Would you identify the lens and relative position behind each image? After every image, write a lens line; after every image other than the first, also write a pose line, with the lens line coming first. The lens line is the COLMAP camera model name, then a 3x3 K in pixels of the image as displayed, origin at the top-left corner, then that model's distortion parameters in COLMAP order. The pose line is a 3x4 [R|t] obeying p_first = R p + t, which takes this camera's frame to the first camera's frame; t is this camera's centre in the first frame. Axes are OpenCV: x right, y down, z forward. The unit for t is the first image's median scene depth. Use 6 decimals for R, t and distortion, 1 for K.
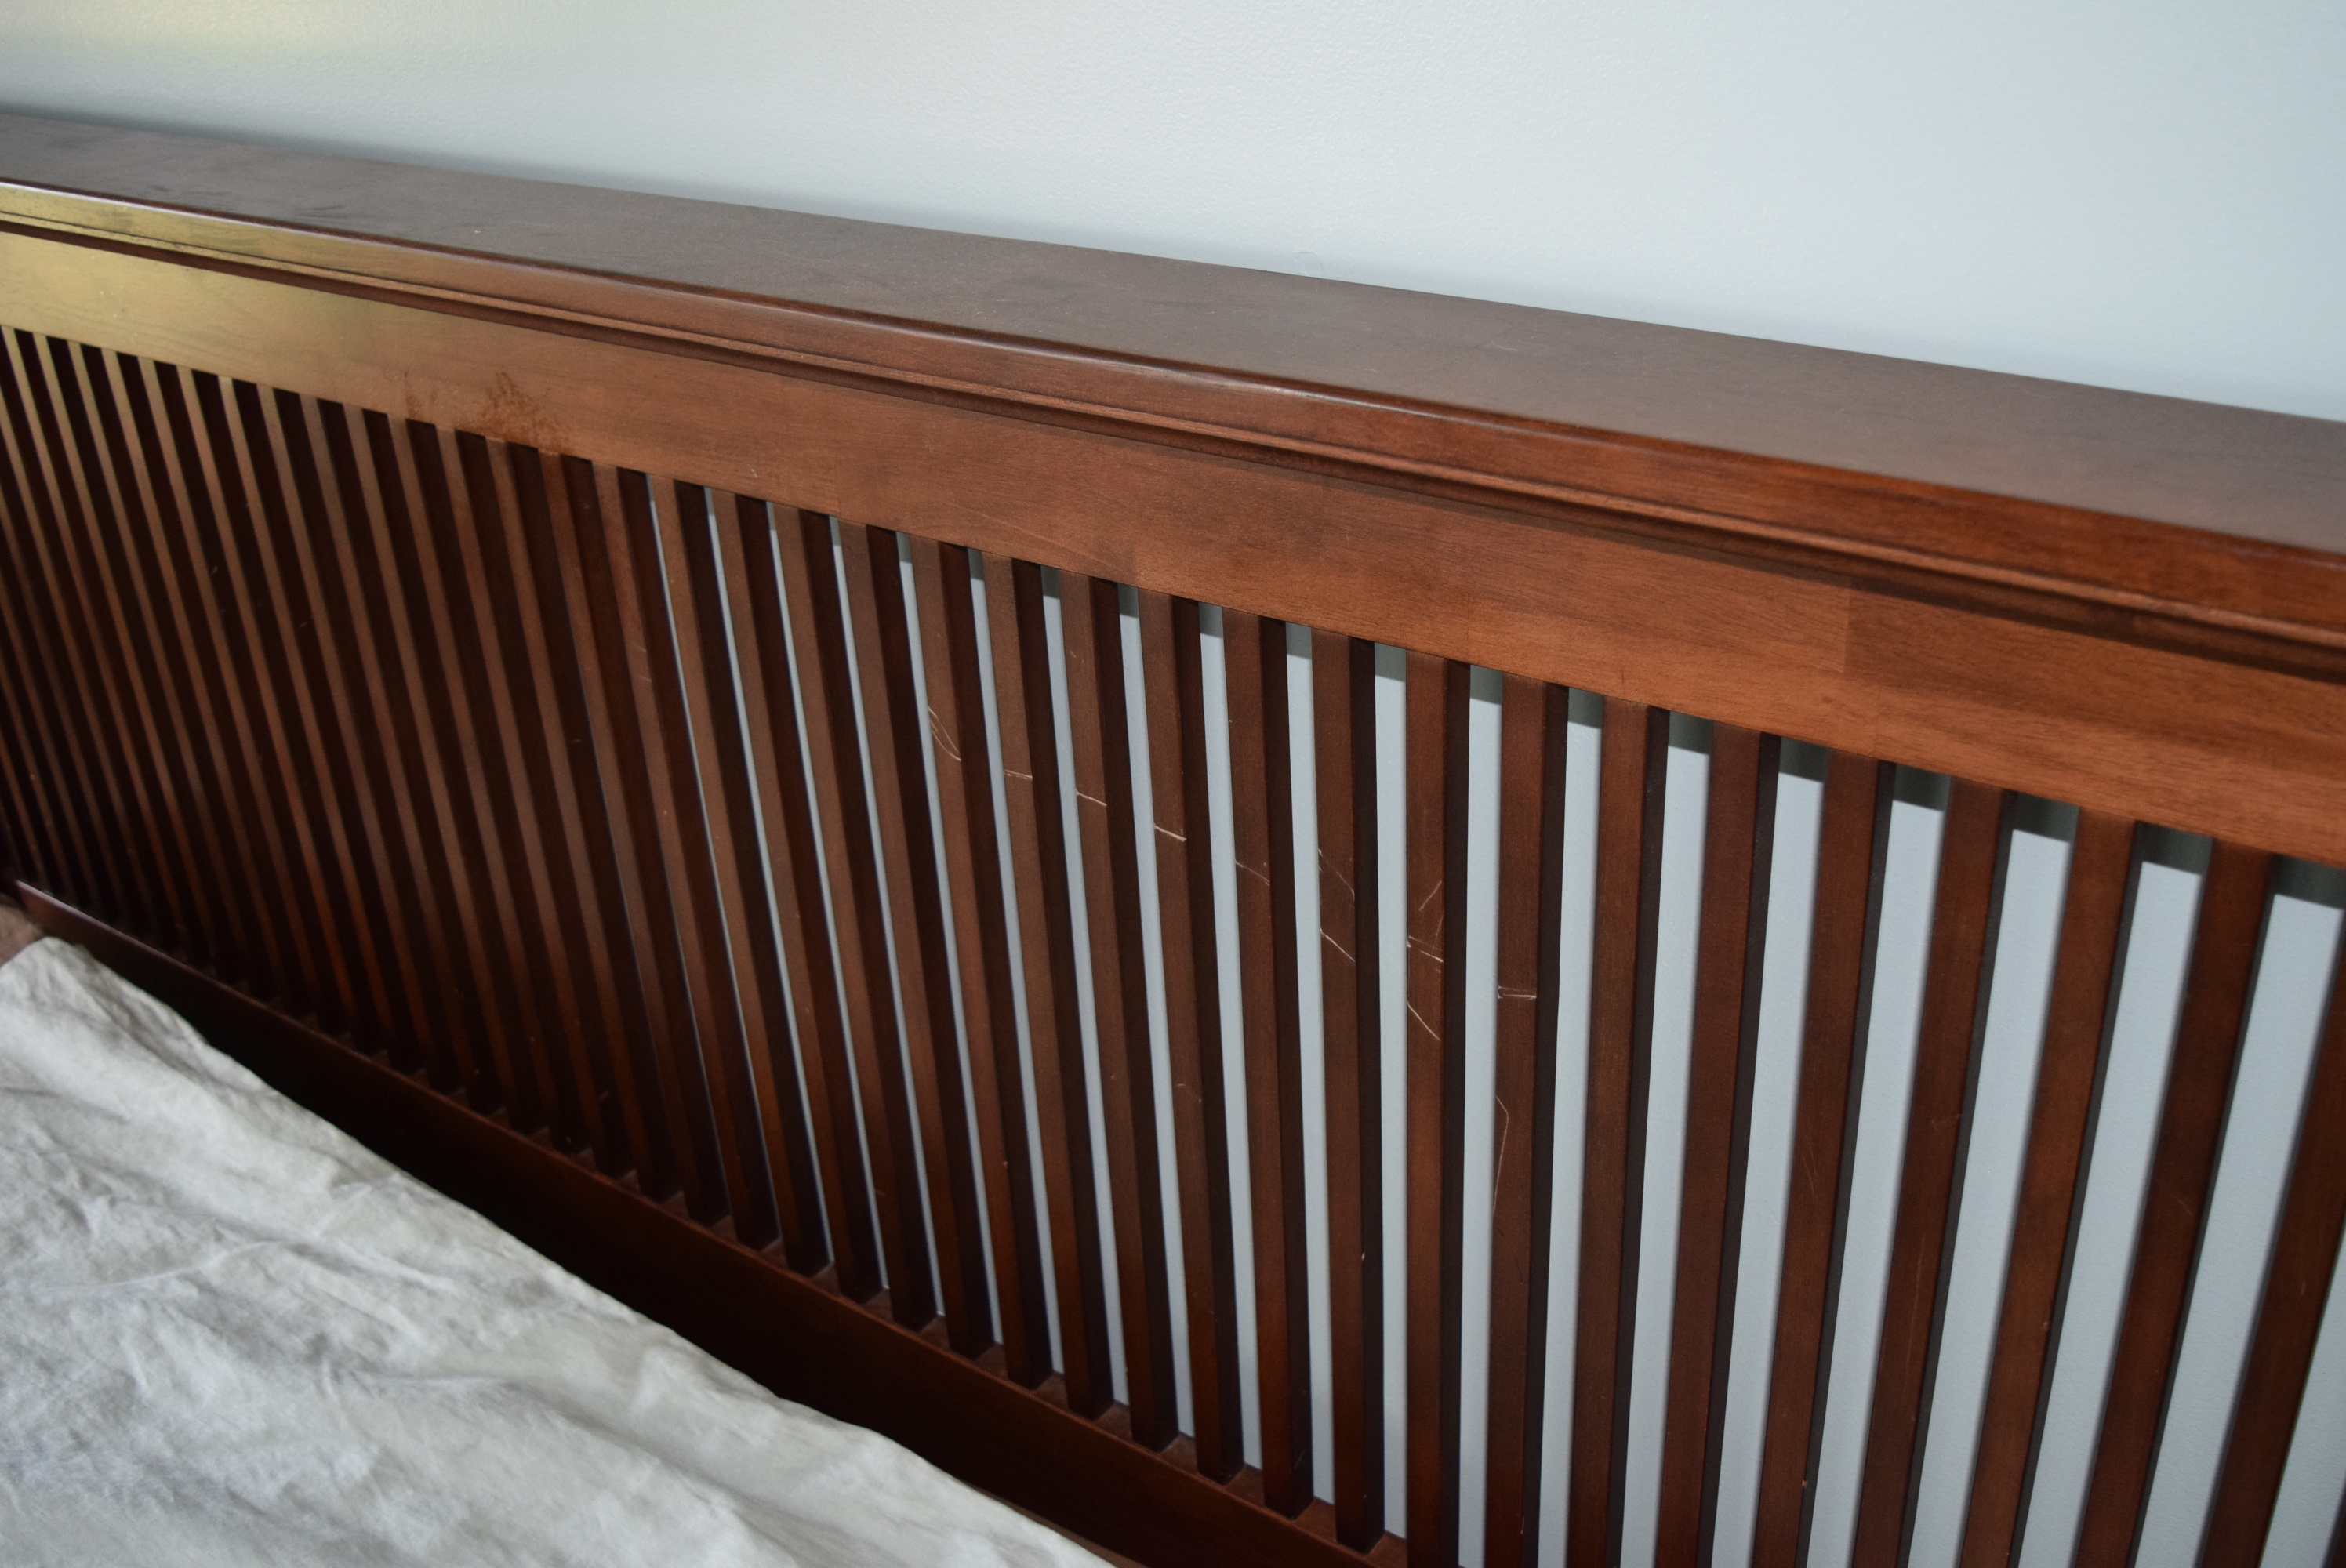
lens RADIAL K [[2278.1, 0, 1173.0], [0, 2278.1, 784.0], [0, 0, 1]] dist [-0.079558, 0.024525]
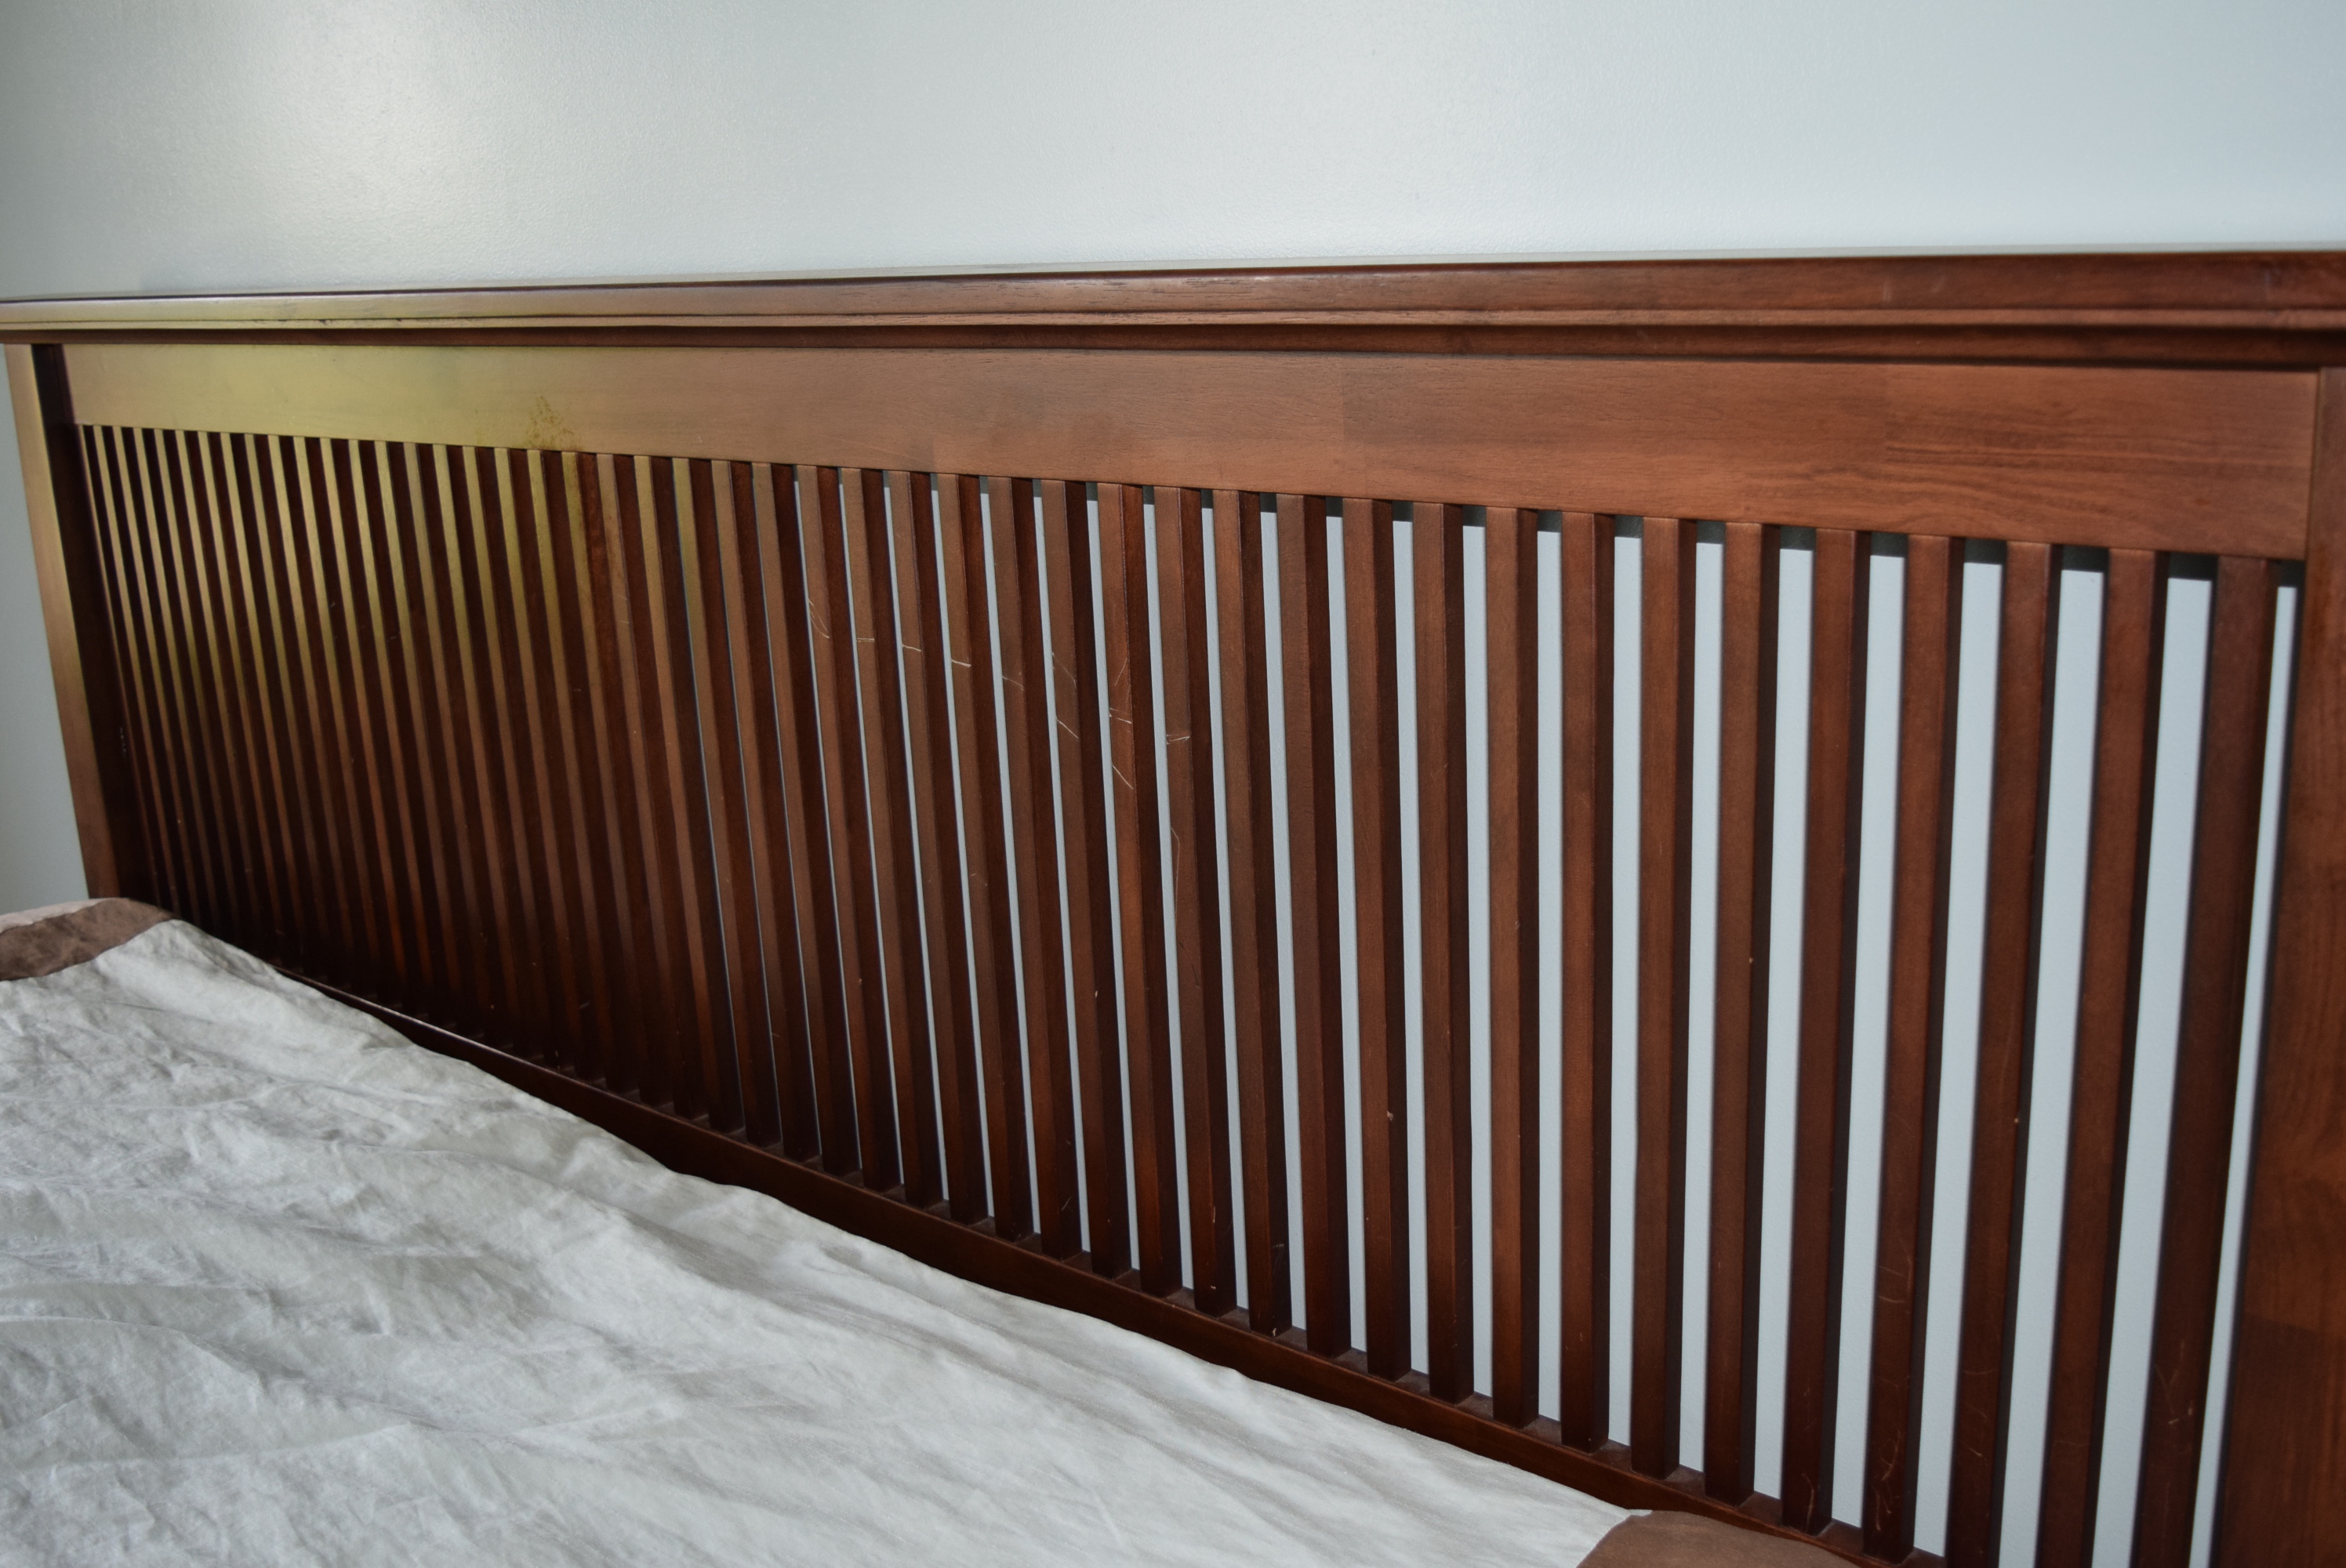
lens RADIAL K [[2278.1, 0, 1173.0], [0, 2278.1, 784.0], [0, 0, 1]] dist [-0.079558, 0.024525]
pose [[0.997068, 0.025150, -0.072276, 0.185009], [-0.040044, 0.976296, -0.212705, 0.308953], [0.065213, 0.214975, 0.974440, -0.263509]]
